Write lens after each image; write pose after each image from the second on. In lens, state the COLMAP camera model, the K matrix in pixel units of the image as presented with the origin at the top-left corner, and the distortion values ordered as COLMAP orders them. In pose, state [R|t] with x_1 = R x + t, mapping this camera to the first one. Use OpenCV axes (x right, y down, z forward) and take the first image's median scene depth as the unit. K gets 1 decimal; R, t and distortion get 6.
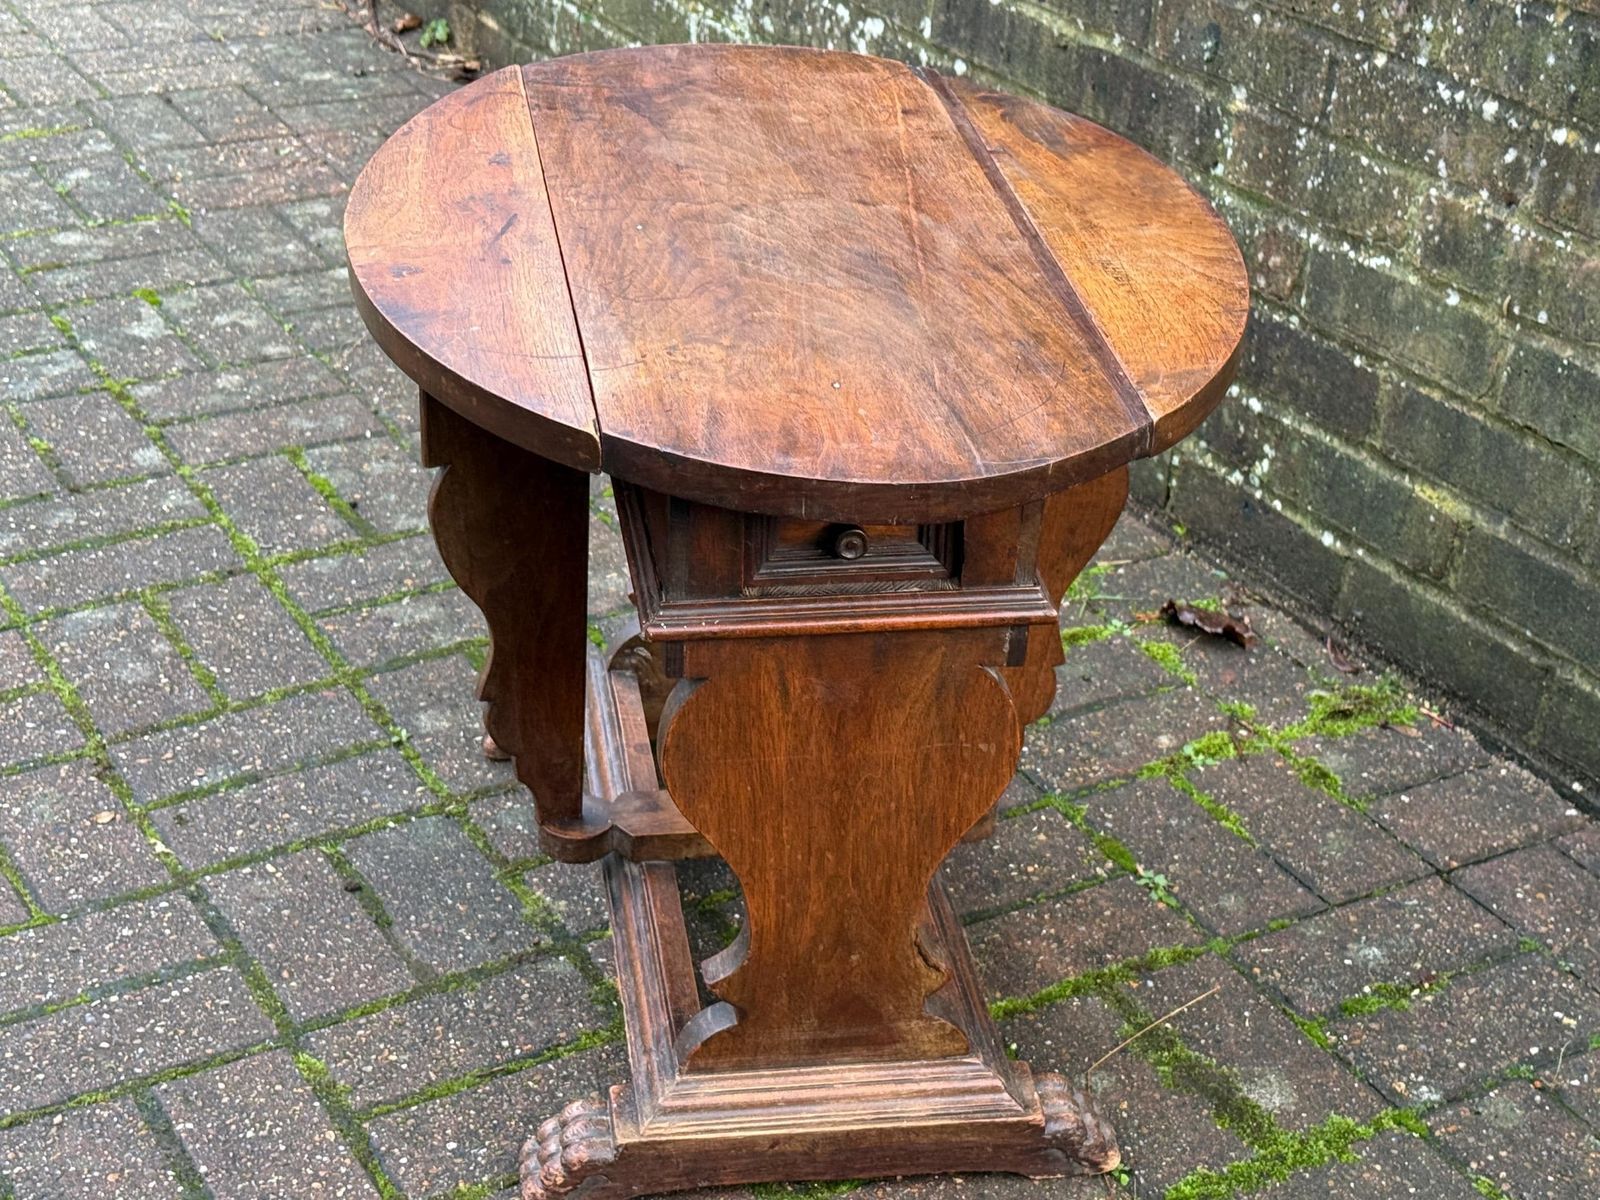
lens RADIAL K [[2761.7, 0, 815.0], [0, 2761.7, 612.0], [0, 0, 1]] dist [0.157045, -0.146161]
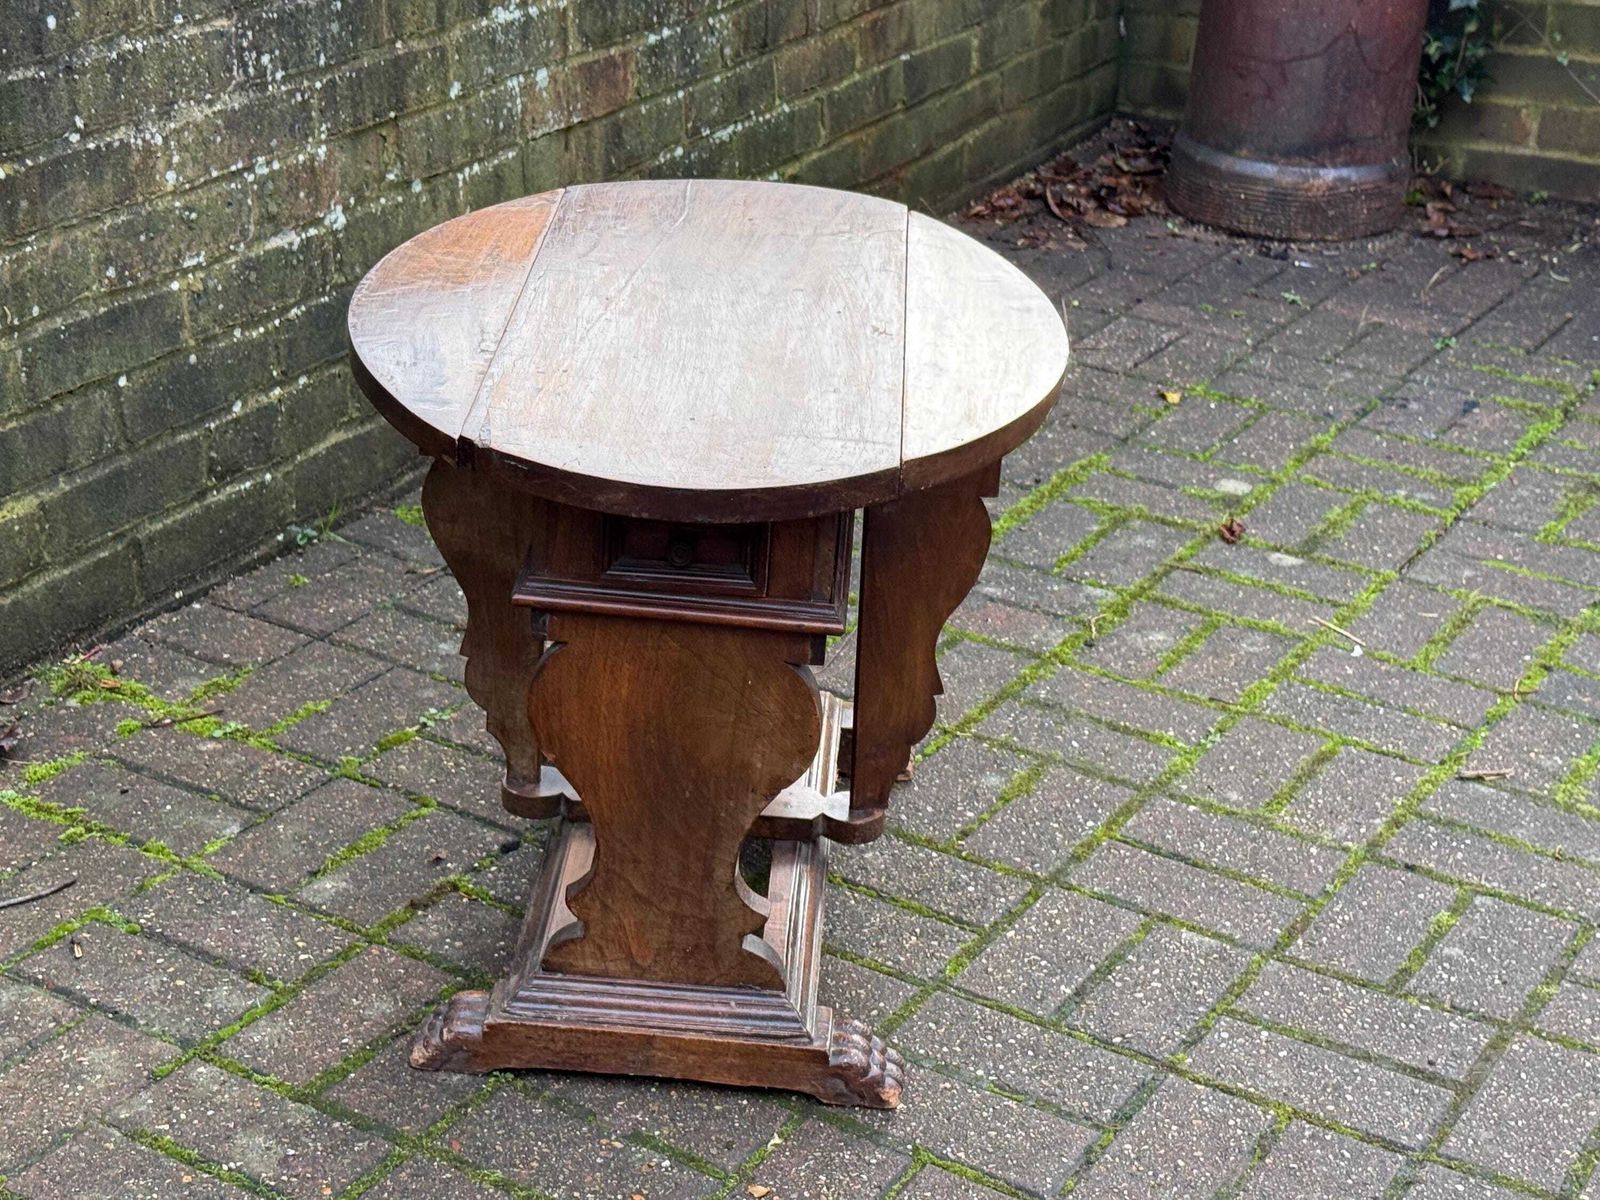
lens RADIAL K [[2742.9, 0, 832.2], [0, 2742.9, 626.8], [0, 0, 1]] dist [0.166968, -0.253881]
pose [[-0.488661, -0.423890, 0.762580, -1.092145], [0.355726, 0.701295, 0.617774, -0.773510], [-0.796661, 0.573151, -0.191906, 1.253797]]
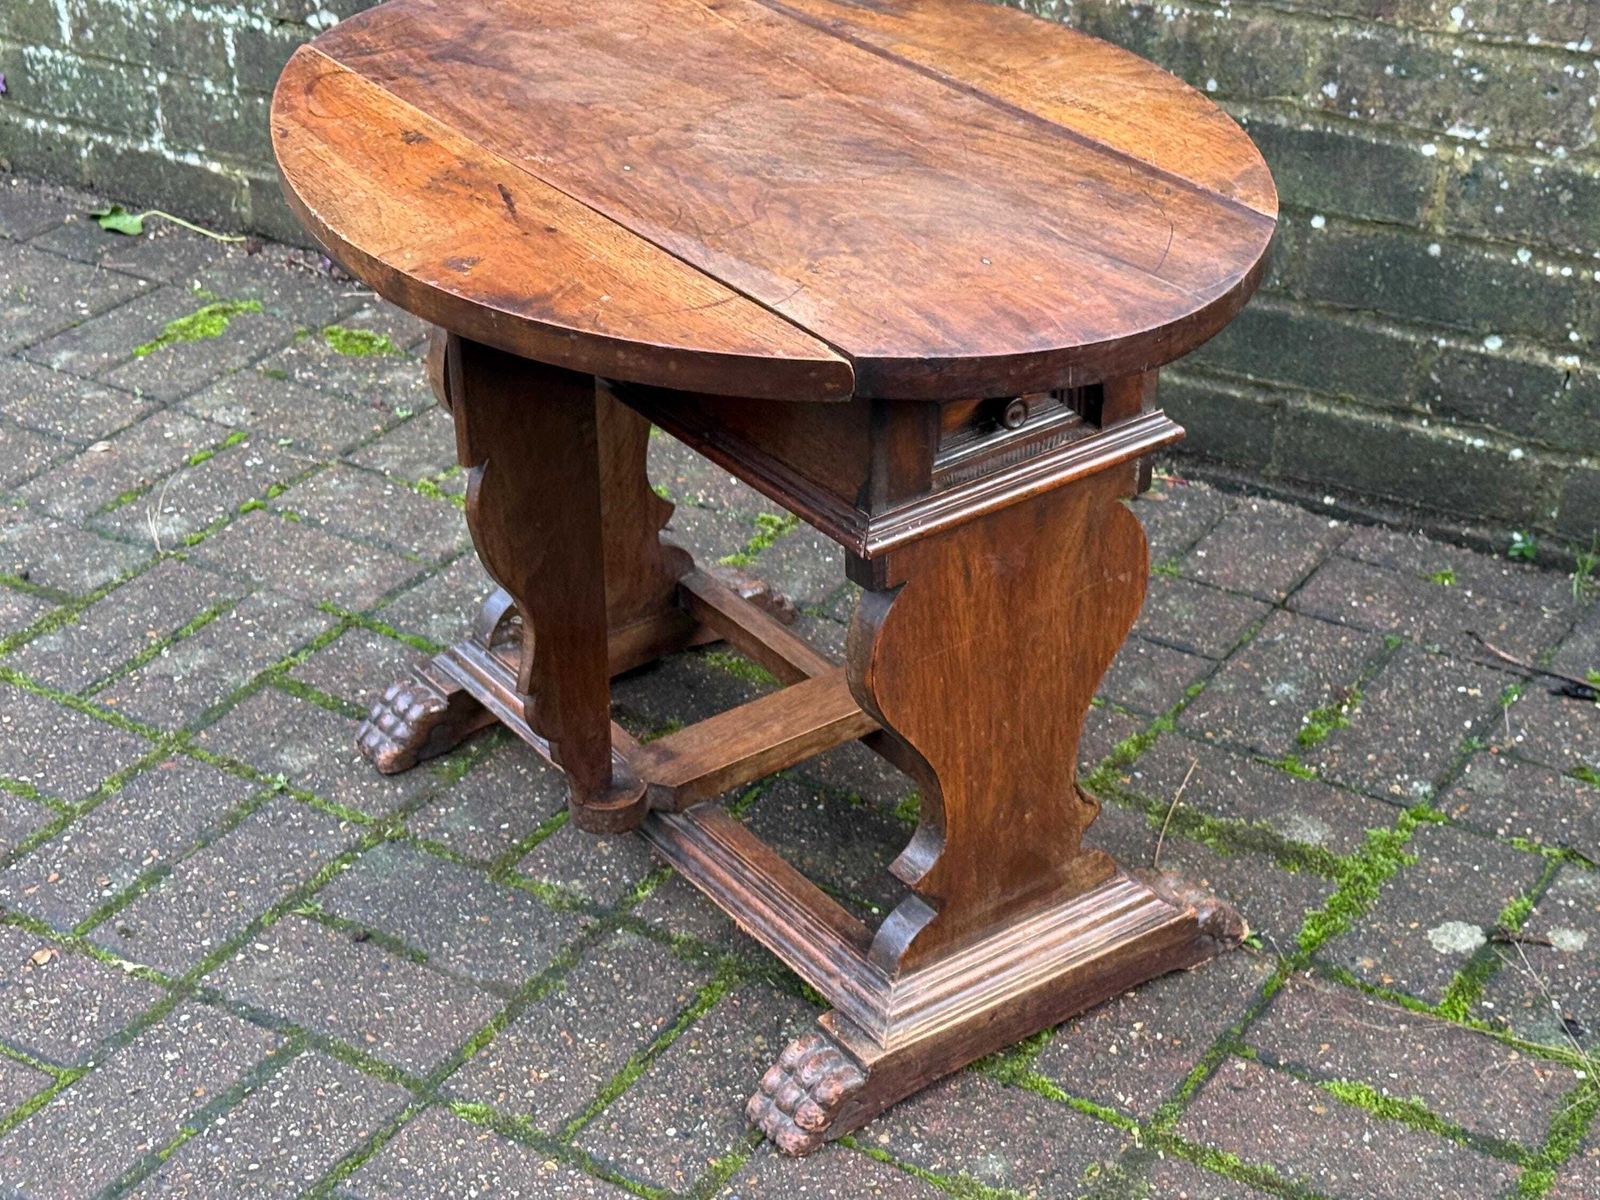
lens RADIAL K [[2770.5, 0, 774.5], [0, 2770.5, 625.8], [0, 0, 1]] dist [0.157247, -0.135755]
pose [[0.892915, -0.281026, 0.351748, -0.396042], [0.266586, 0.959606, 0.089937, -0.057625], [-0.362814, 0.013465, 0.931764, 0.074118]]
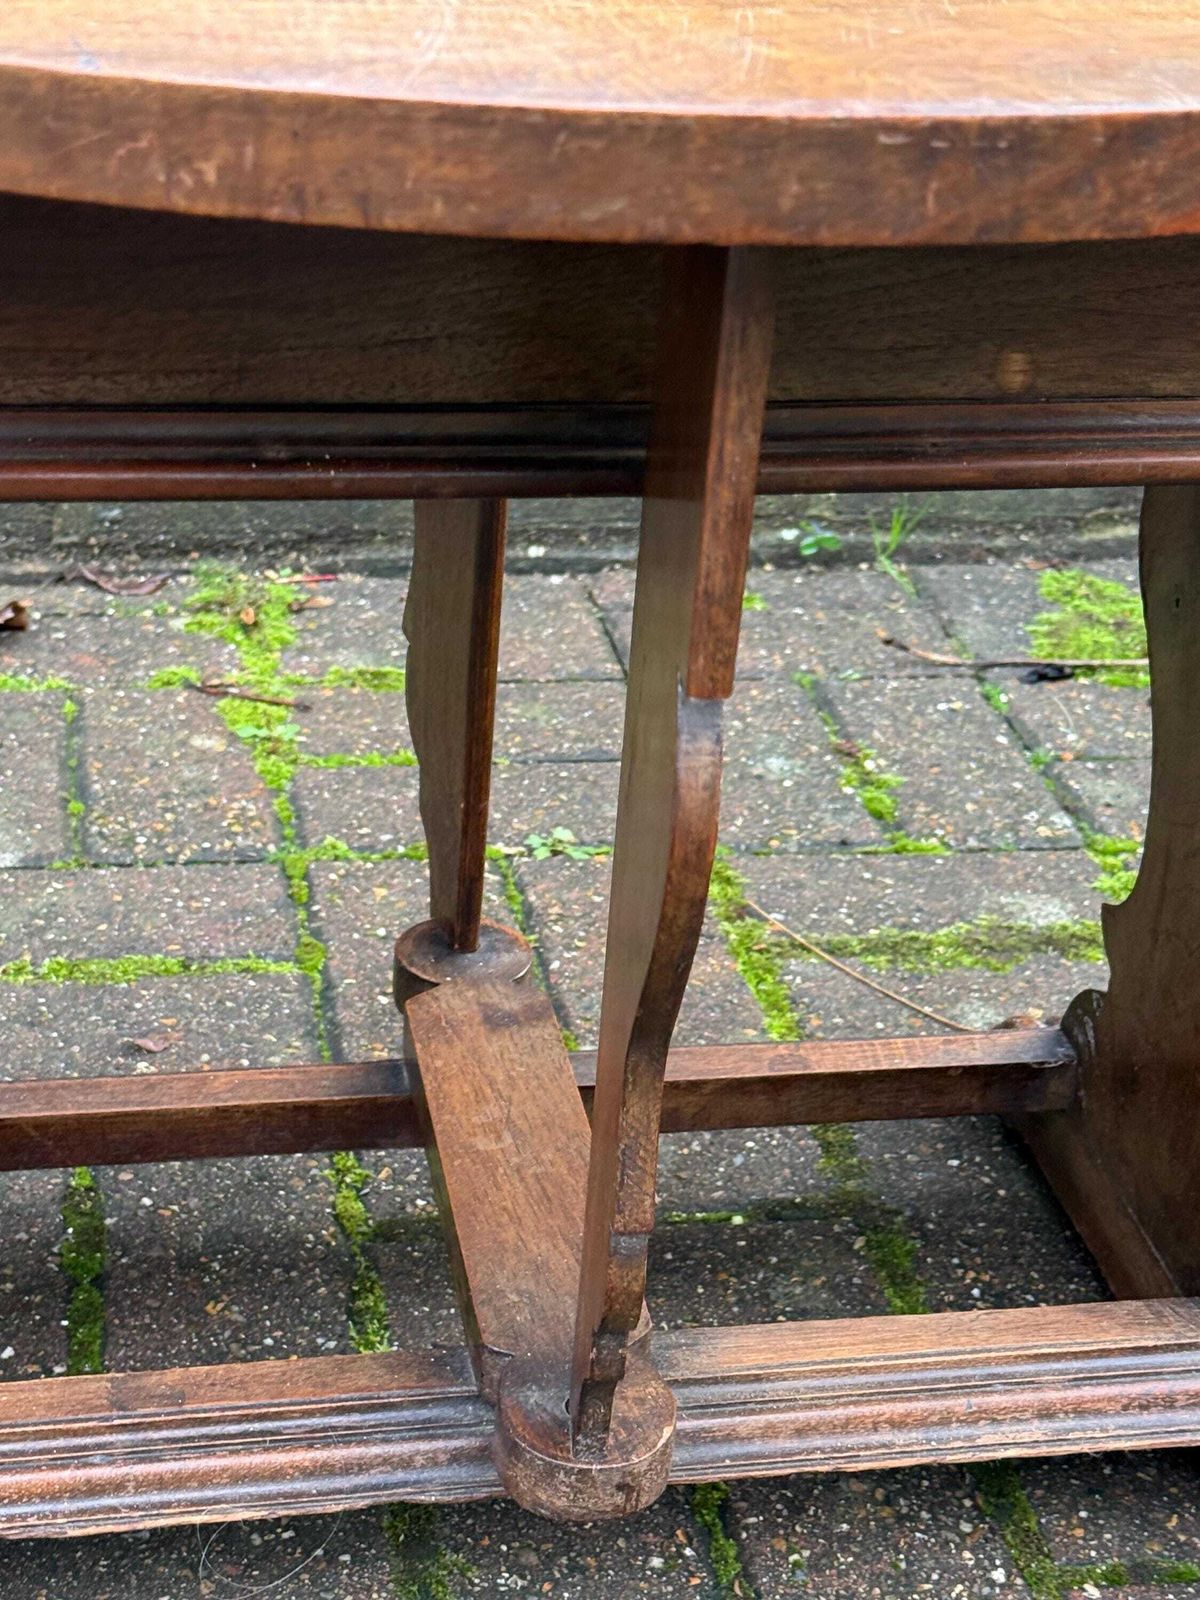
lens RADIAL K [[2761.7, 0, 571.1], [0, 2761.7, 795.7], [0, 0, 1]] dist [0.157045, -0.146161]
pose [[0.338999, -0.435667, 0.833831, -0.505491], [0.408548, 0.866551, 0.286666, -0.121710], [-0.847448, 0.243480, 0.471751, 0.789042]]
